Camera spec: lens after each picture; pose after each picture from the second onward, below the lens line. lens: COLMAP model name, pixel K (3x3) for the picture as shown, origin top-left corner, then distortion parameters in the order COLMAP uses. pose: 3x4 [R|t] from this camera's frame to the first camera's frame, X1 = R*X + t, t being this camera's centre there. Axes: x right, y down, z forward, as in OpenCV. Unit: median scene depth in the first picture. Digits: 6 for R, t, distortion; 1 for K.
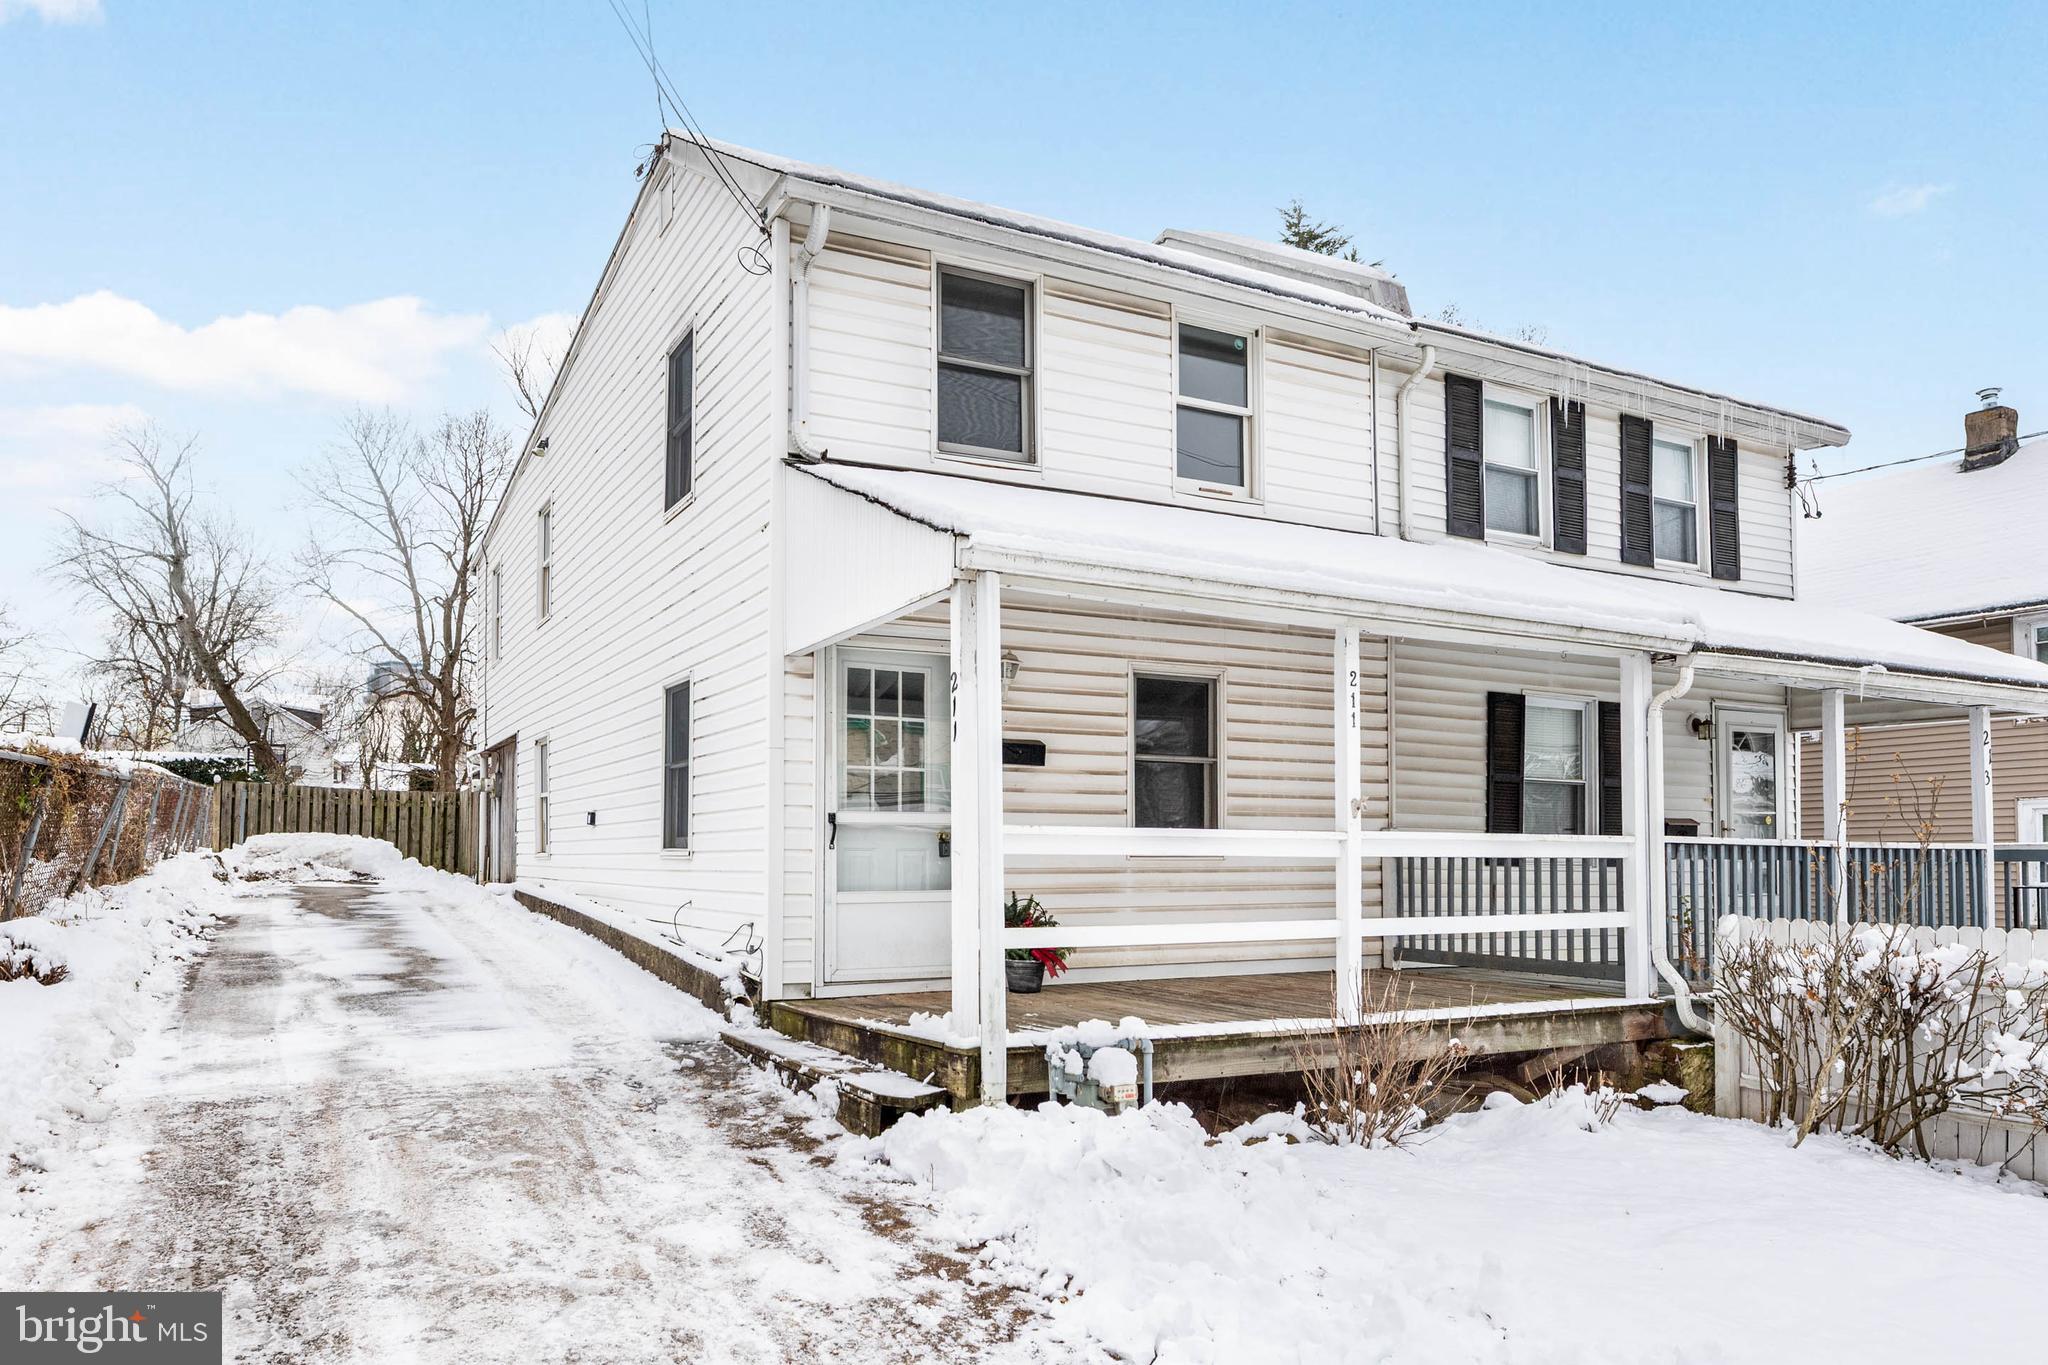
lens RADIAL K [[1246.3, 0, 976.7], [0, 1246.3, 826.1], [0, 0, 1]] dist [-0.000957, -0.001593]
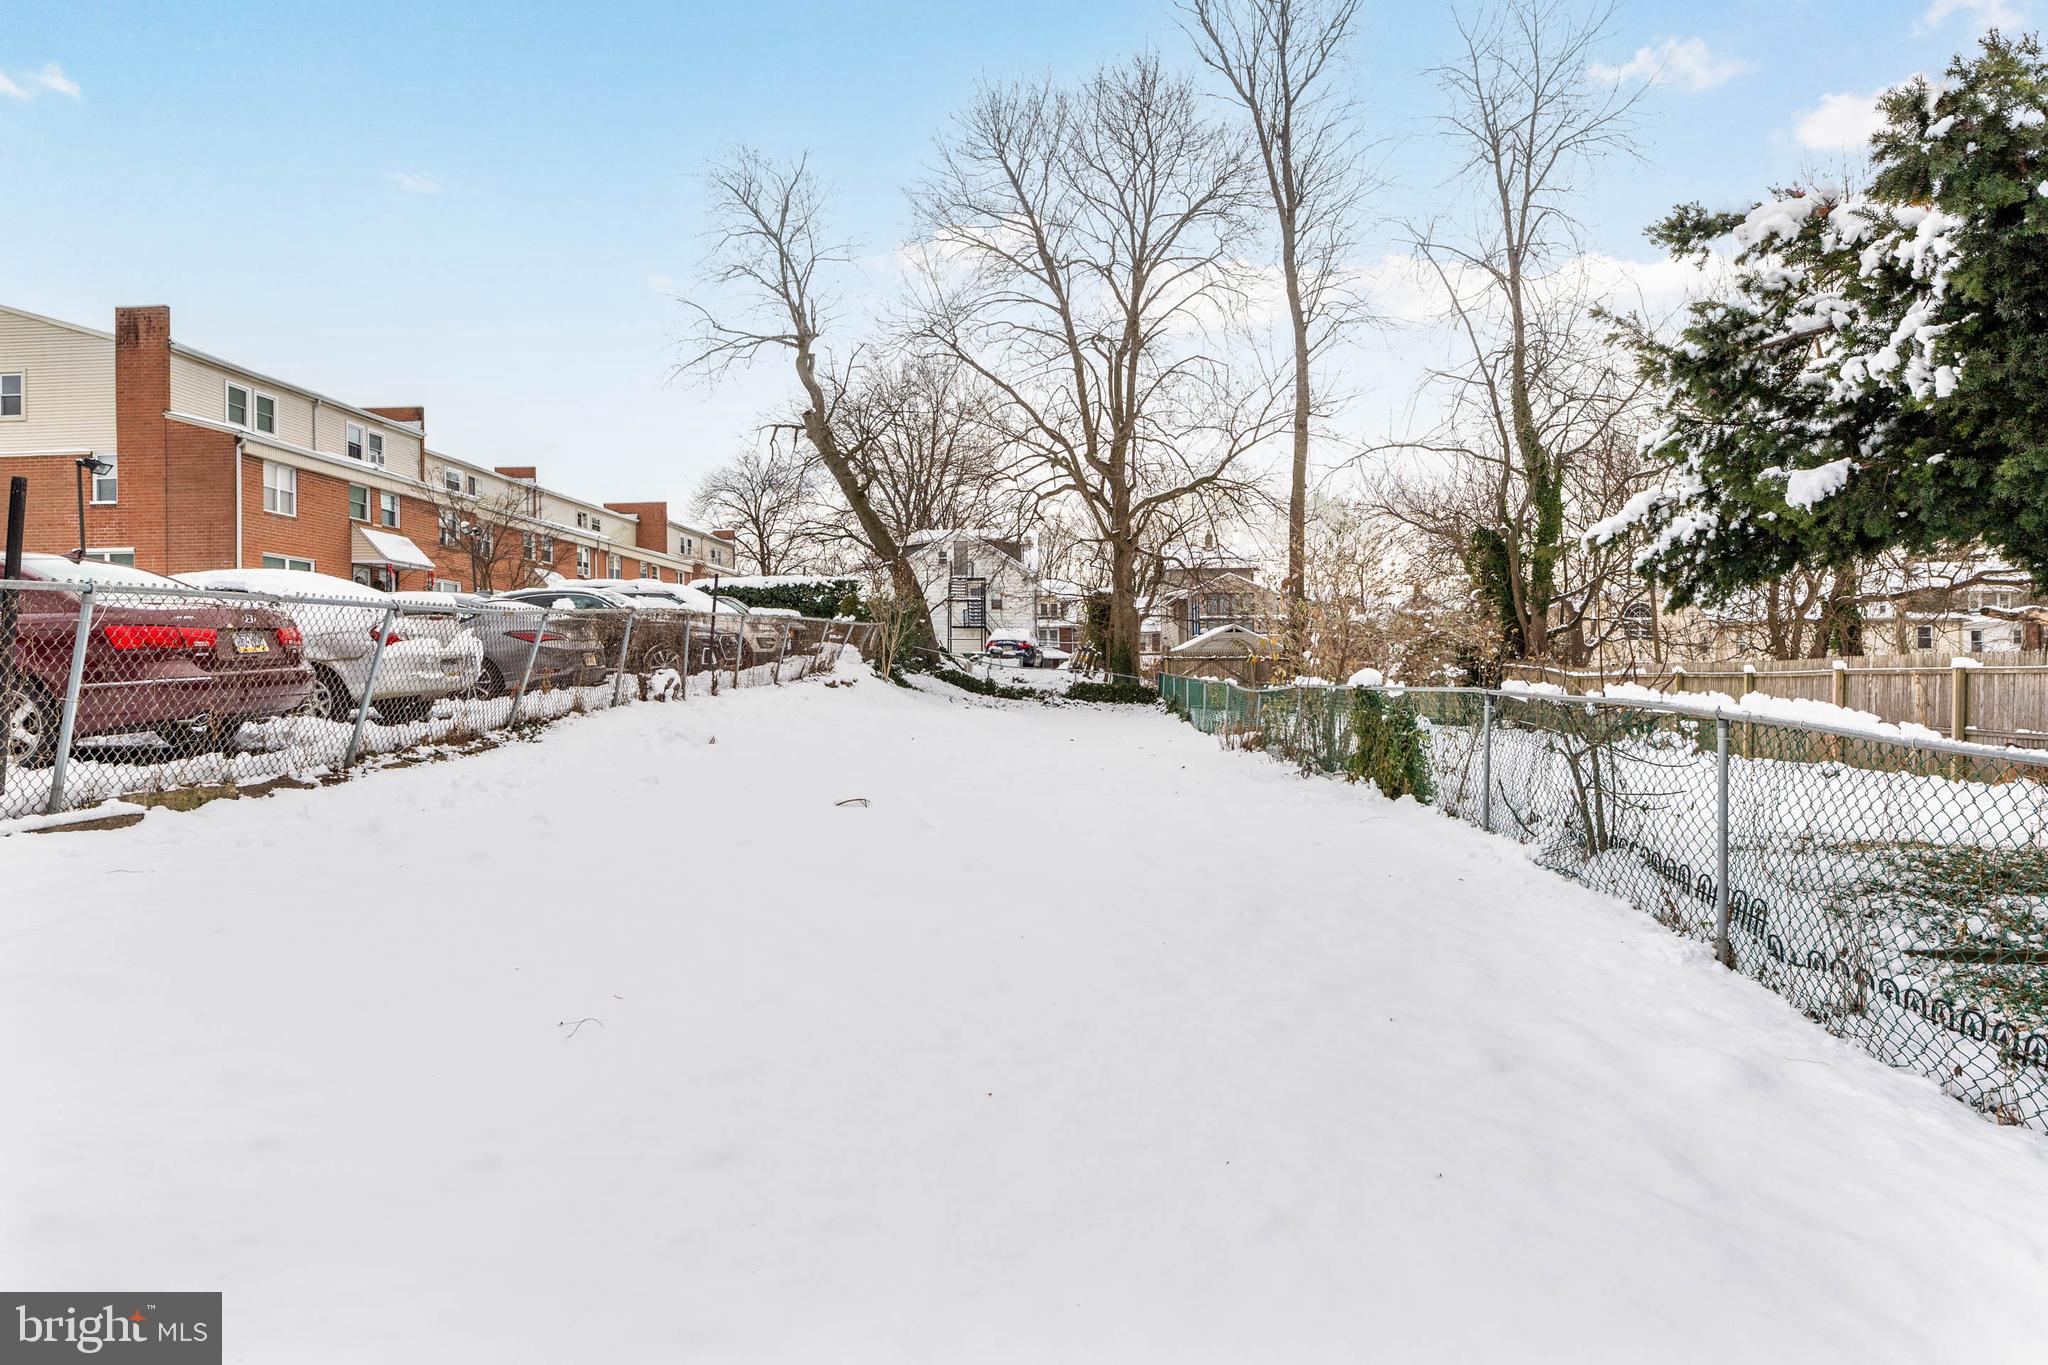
lens RADIAL K [[1229.3, 0, 1015.0], [0, 1229.3, 676.8], [0, 0, 1]] dist [-0.000971, -0.000241]
pose [[0.867982, -0.011481, -0.496462, -1.026199], [0.021066, 0.999684, 0.013712, -0.035210], [0.496148, -0.022360, 0.867950, 2.905695]]
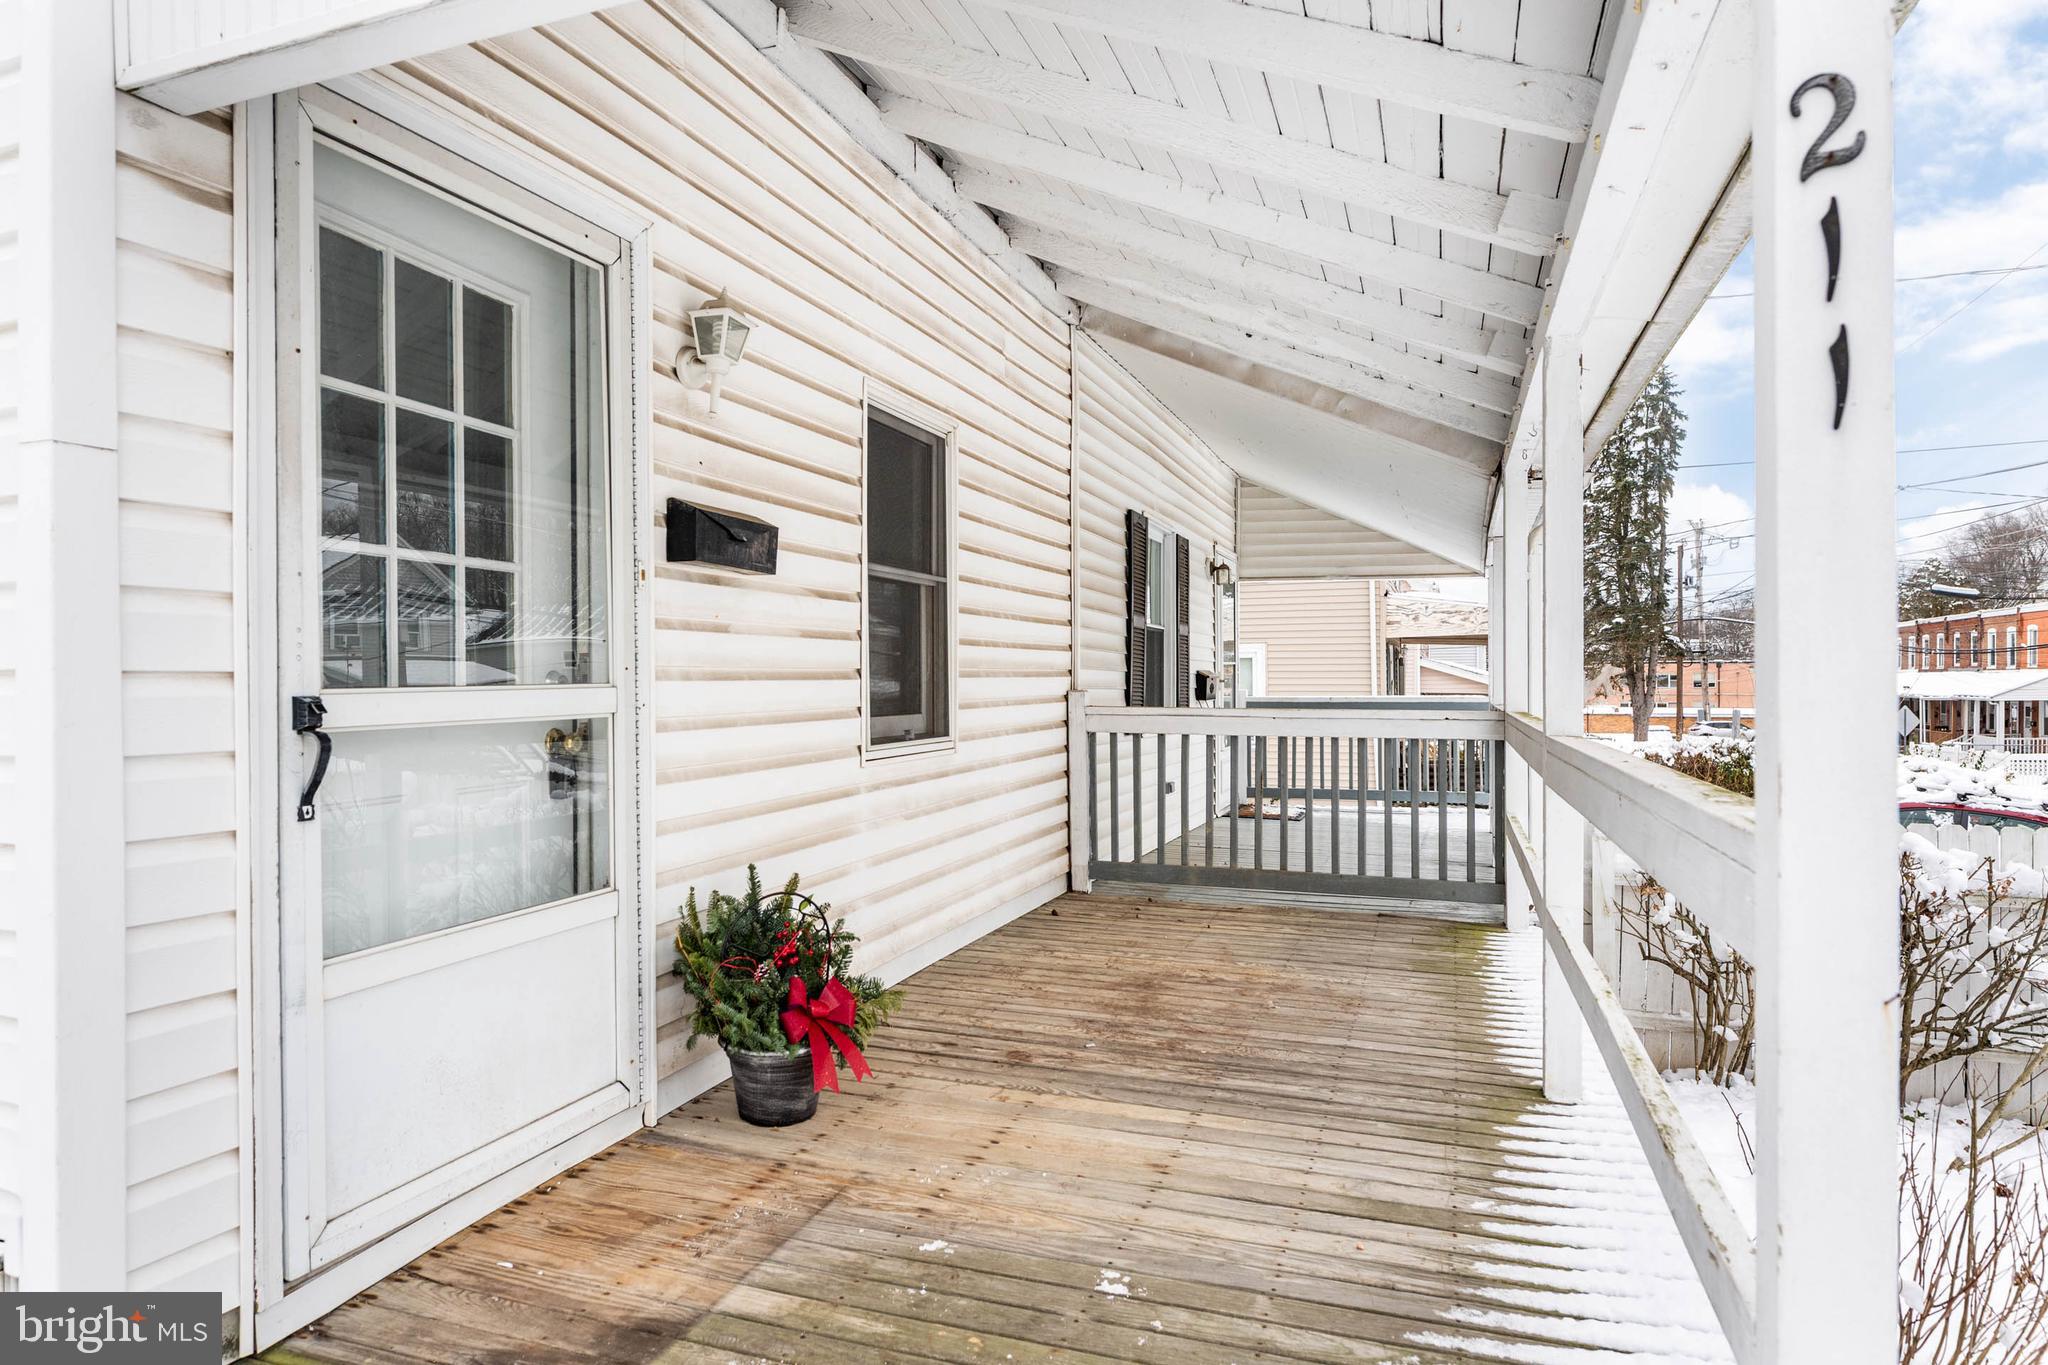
lens RADIAL K [[1175.2, 0, 1023.9], [0, 1175.2, 685.8], [0, 0, 1]] dist [-0.000016, -0.003170]
pose [[0.730063, -0.005534, 0.683357, -0.153209], [-0.018971, 0.999418, 0.028362, -0.020529], [-0.683116, -0.033670, 0.729533, 0.575200]]
